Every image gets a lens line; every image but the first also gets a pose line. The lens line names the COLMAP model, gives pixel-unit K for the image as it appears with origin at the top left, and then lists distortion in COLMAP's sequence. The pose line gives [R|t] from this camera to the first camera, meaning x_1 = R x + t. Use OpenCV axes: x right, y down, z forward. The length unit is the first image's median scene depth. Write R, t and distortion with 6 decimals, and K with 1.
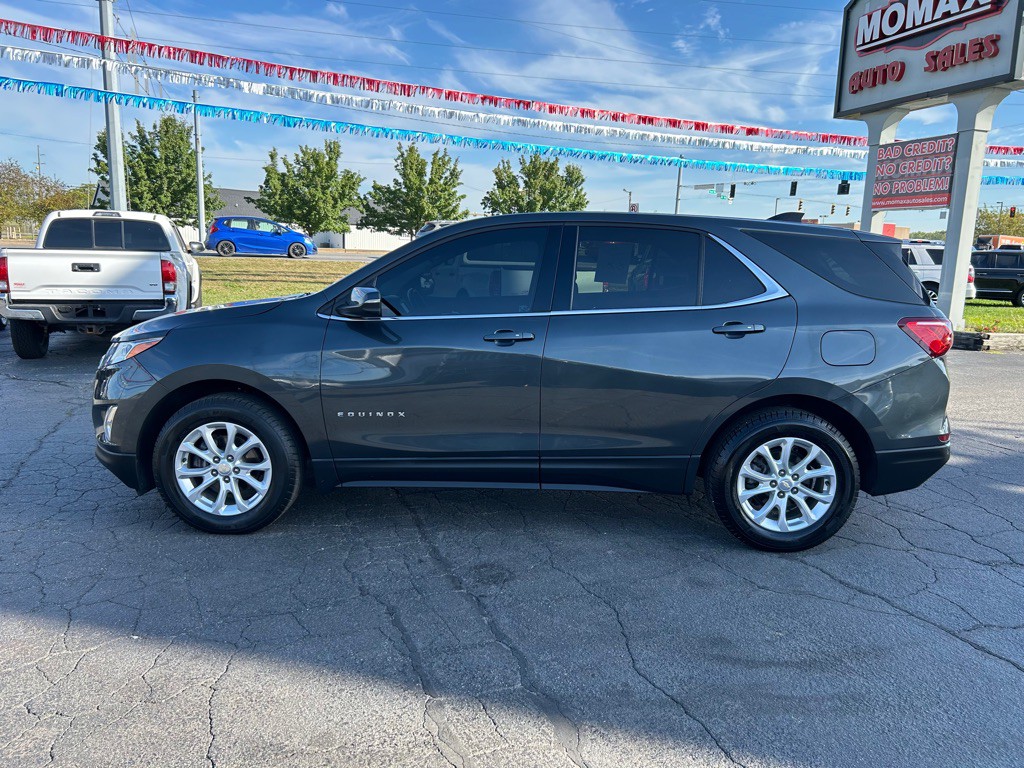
lens RADIAL K [[794.1, 0, 512.0], [0, 794.1, 384.0], [0, 0, 1]] dist [0.036645, -0.009441]
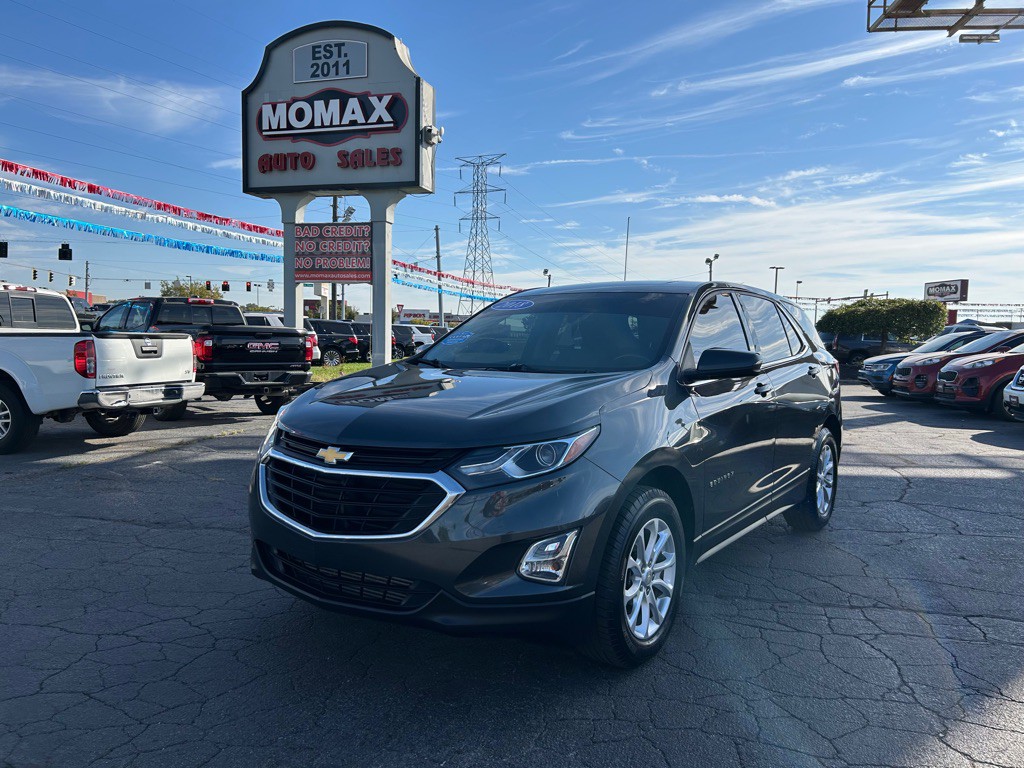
lens RADIAL K [[798.1, 0, 511.3], [0, 798.1, 389.0], [0, 0, 1]] dist [0.003144, 0.000104]
pose [[0.587304, -0.064417, 0.806799, -0.284103], [0.126203, 0.991924, -0.012671, -0.024469], [-0.799467, 0.109262, 0.590690, 0.156699]]
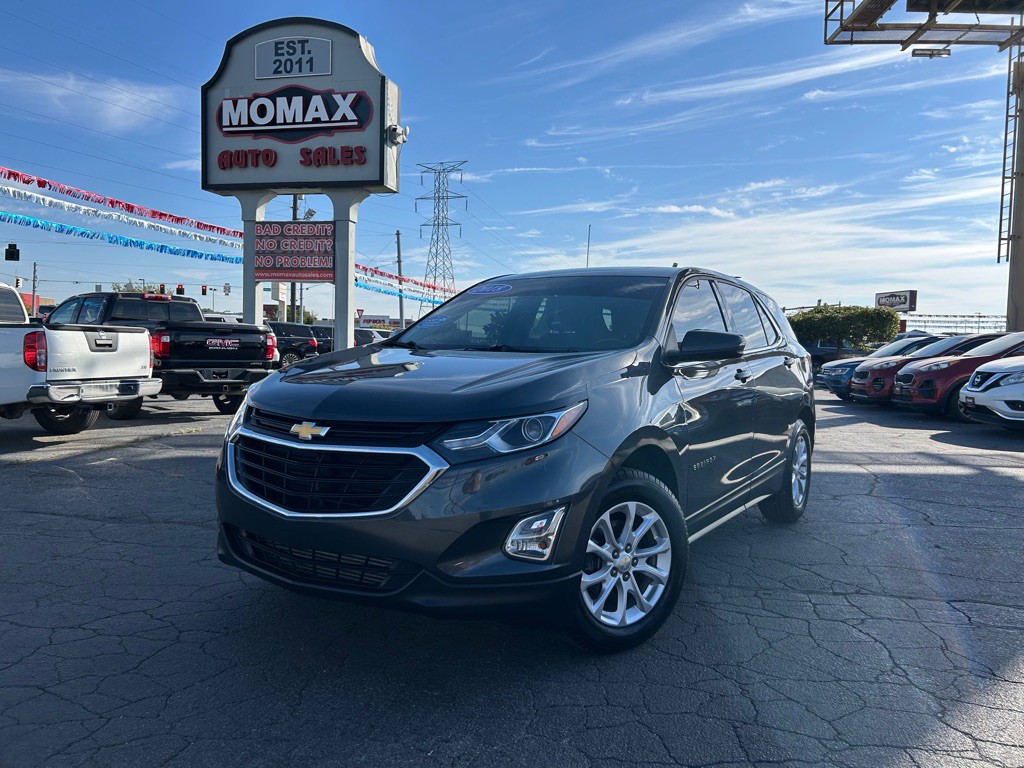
lens RADIAL K [[798.8, 0, 512.0], [0, 798.8, 384.0], [0, 0, 1]] dist [-0.002982, 0.004860]
pose [[0.546111, -0.049602, 0.836243, -0.281263], [0.123220, 0.992144, -0.021620, -0.017530], [-0.828601, 0.114849, 0.547932, 0.166900]]
